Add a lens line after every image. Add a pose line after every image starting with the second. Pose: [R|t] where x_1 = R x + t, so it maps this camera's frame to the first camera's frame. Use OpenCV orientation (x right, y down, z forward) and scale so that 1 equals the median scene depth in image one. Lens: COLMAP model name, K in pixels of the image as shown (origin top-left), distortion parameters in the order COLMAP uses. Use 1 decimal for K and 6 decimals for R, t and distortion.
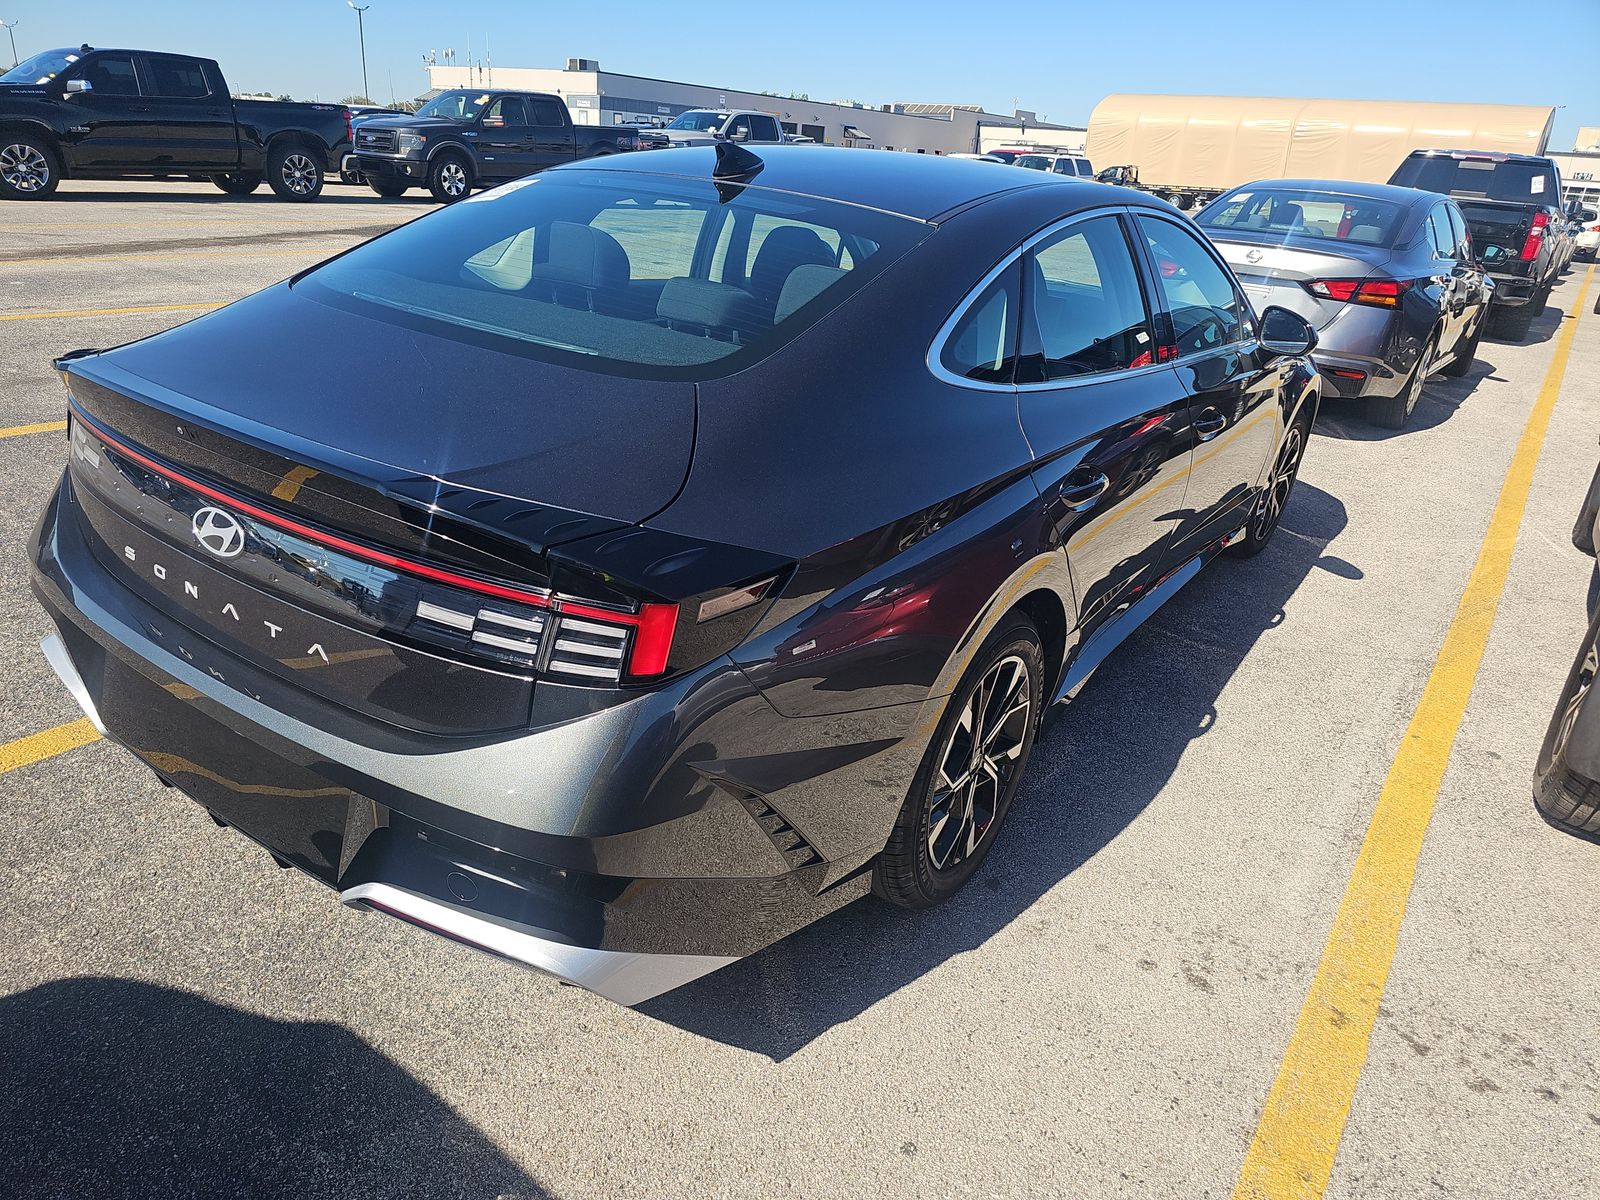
lens RADIAL K [[1086.0, 0, 788.3], [0, 1086.0, 613.8], [0, 0, 1]] dist [0.043908, -0.047310]
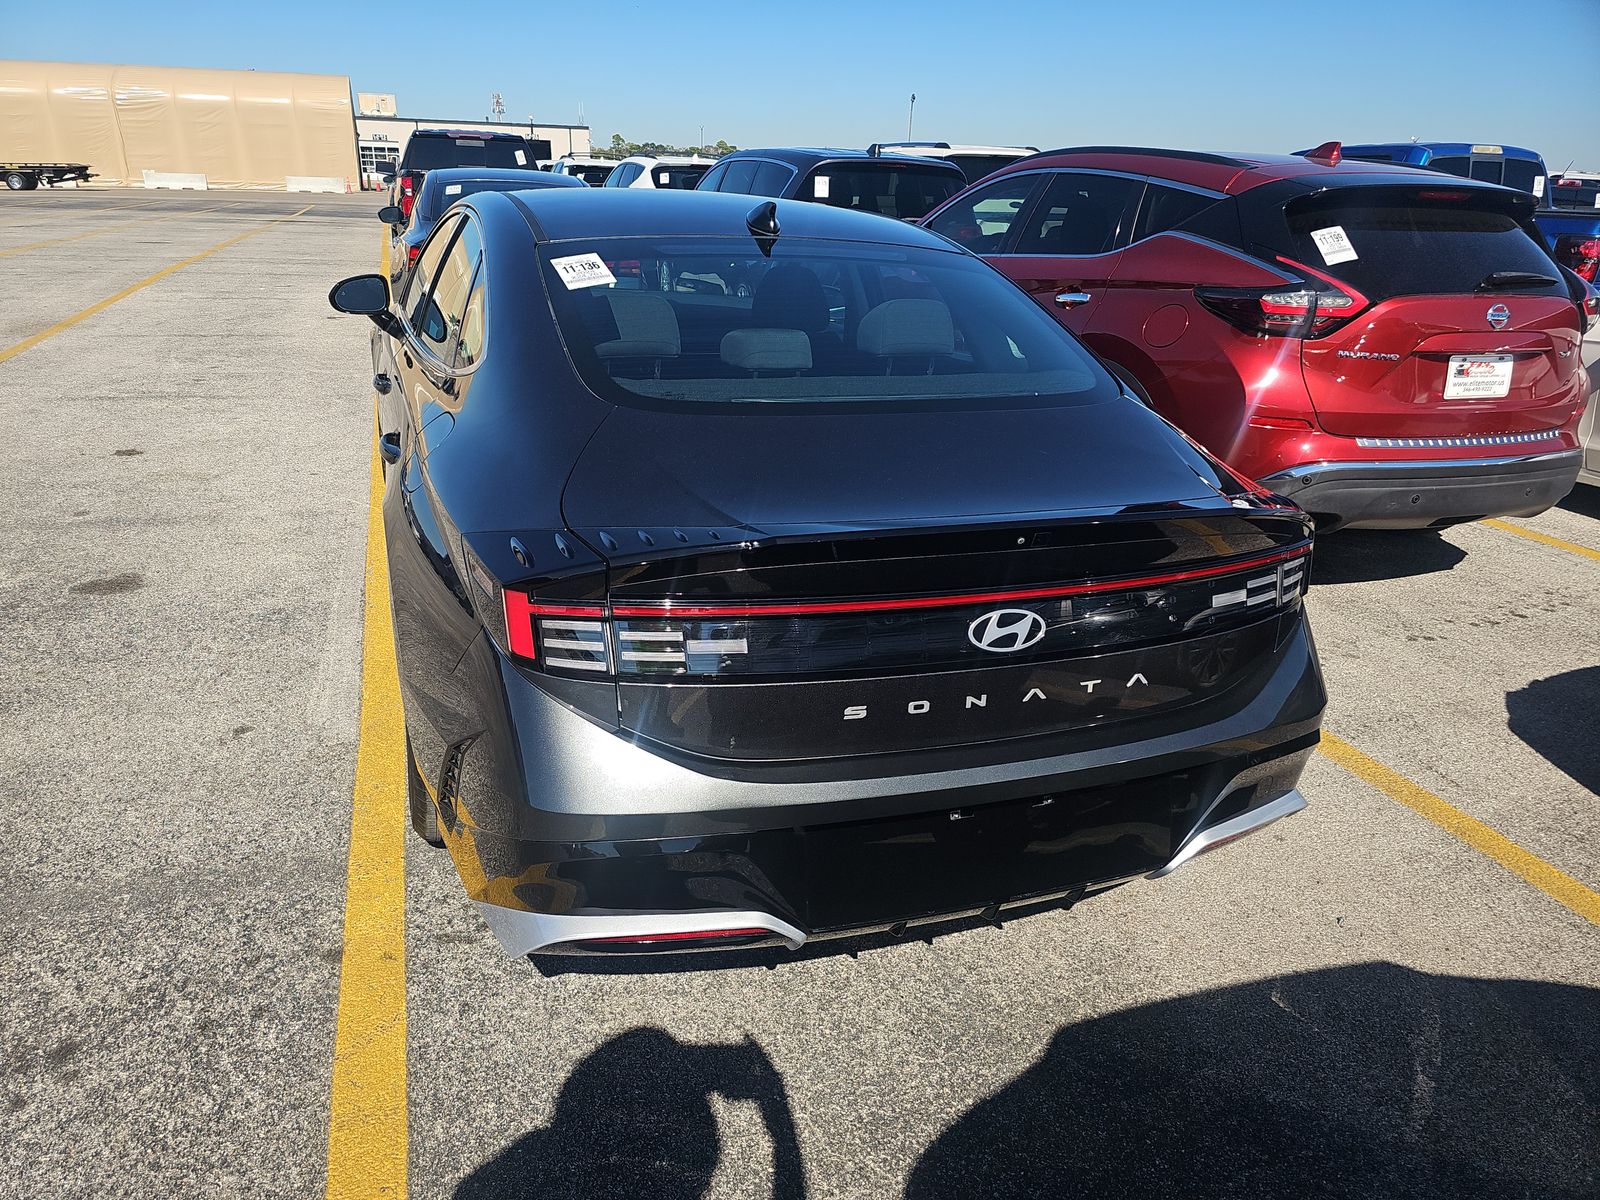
lens RADIAL K [[1086.0, 0, 788.3], [0, 1086.0, 613.8], [0, 0, 1]] dist [0.043908, -0.047310]
pose [[0.566176, -0.351254, 0.745697, -1.253938], [0.328909, 0.925791, 0.186359, -0.312797], [-0.755819, 0.139755, 0.639692, 0.445543]]
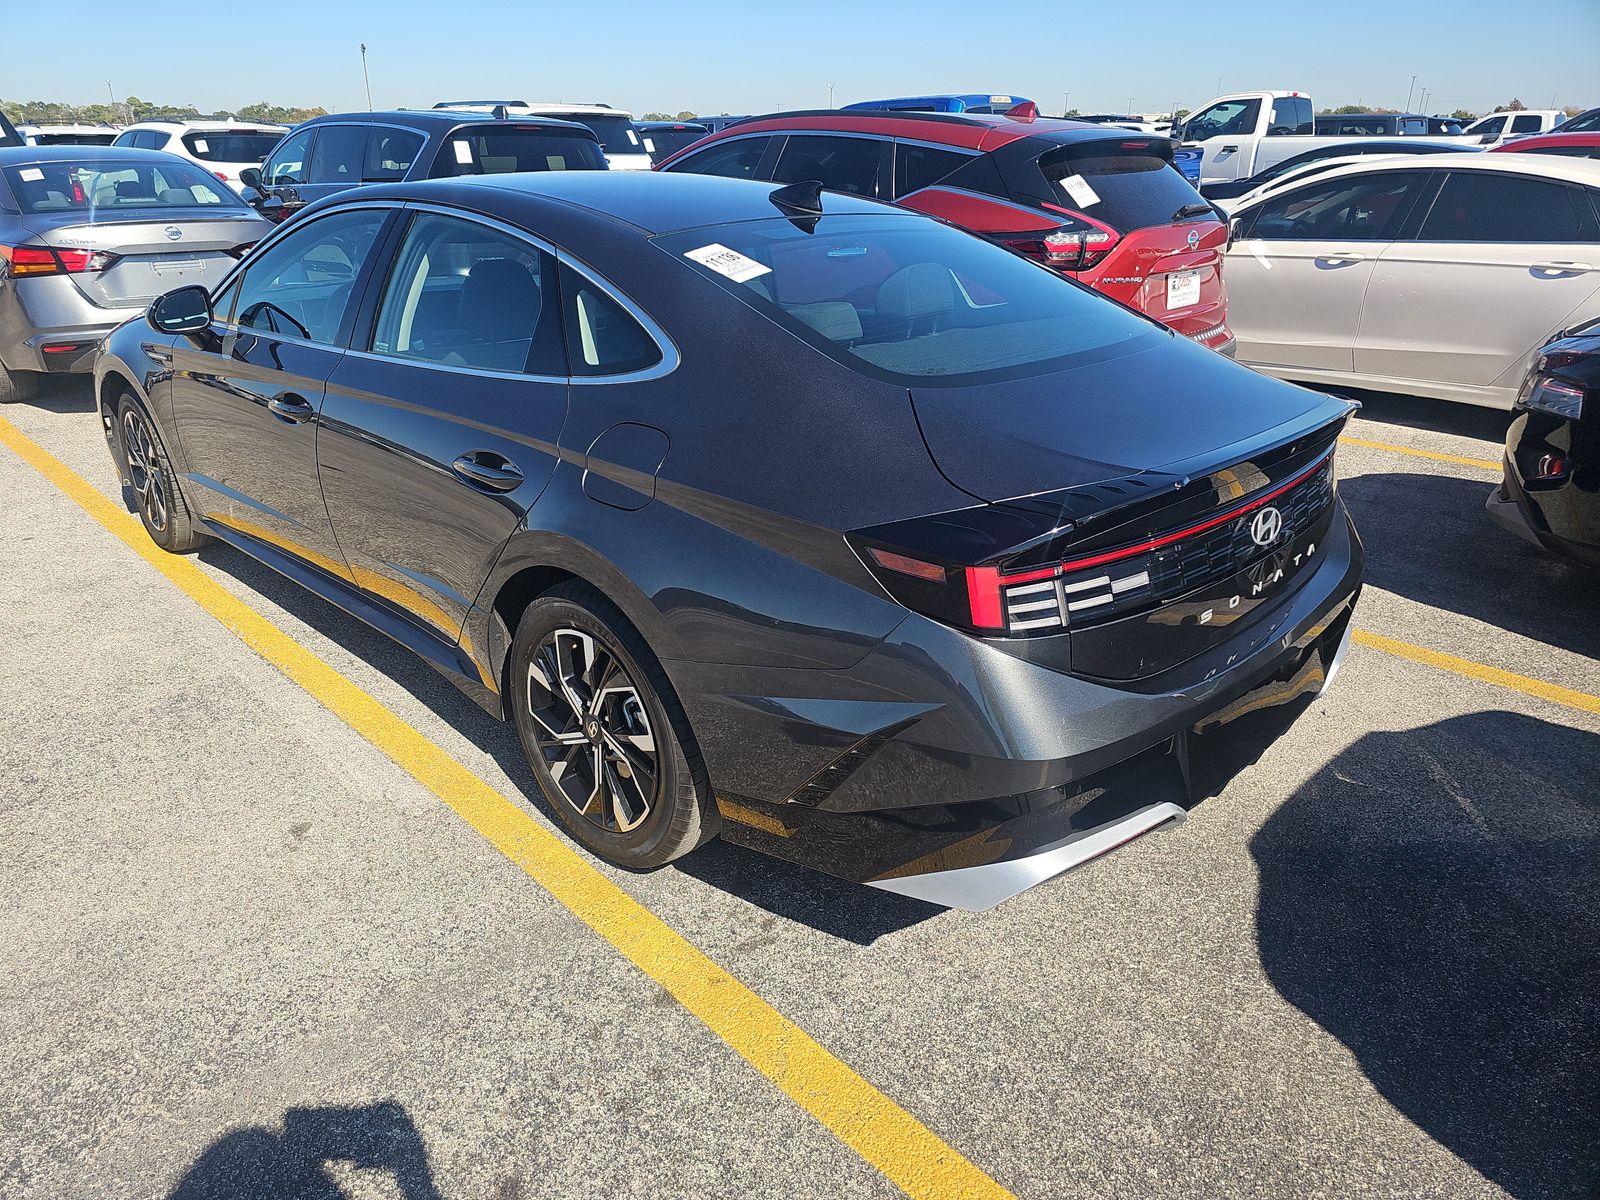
lens RADIAL K [[1075.1, 0, 800.0], [0, 1075.1, 600.0], [0, 0, 1]] dist [0.044085, -0.045139]
pose [[0.131539, -0.449863, 0.883358, -1.552691], [0.396040, 0.840745, 0.369188, -0.607008], [-0.908763, 0.301283, 0.288755, 1.034573]]
